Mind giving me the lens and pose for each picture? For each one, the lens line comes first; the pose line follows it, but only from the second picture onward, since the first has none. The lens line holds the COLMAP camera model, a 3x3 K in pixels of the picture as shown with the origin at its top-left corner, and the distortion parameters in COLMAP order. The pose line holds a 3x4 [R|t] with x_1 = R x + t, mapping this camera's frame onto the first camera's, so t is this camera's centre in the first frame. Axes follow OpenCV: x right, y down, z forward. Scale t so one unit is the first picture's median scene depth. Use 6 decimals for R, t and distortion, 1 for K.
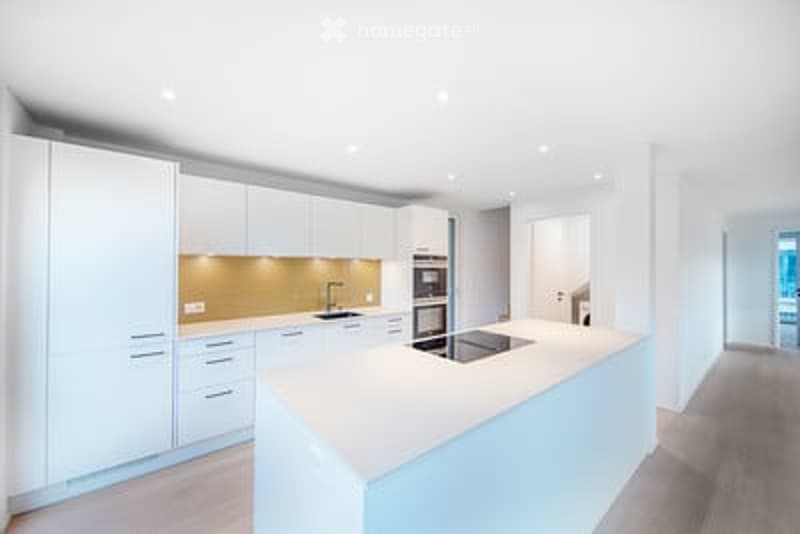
lens RADIAL K [[298.0, 0, 402.6], [0, 298.0, 265.7], [0, 0, 1]] dist [-0.000323, -0.000087]
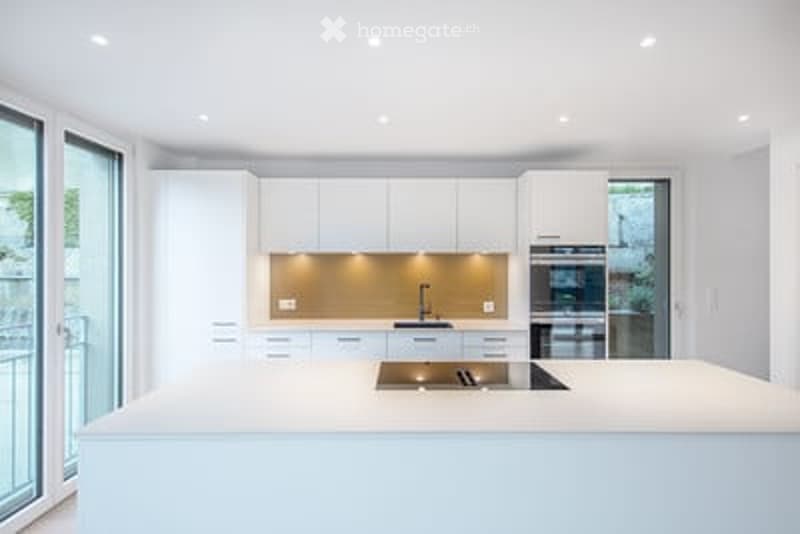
lens RADIAL K [[413.0, 0, 399.6], [0, 413.0, 264.6], [0, 0, 1]] dist [0.003014, 0.000088]
pose [[0.786272, -0.005695, -0.617854, 0.391214], [0.004852, 0.999984, -0.003043, 0.007742], [0.617862, -0.000605, 0.786287, 0.091658]]
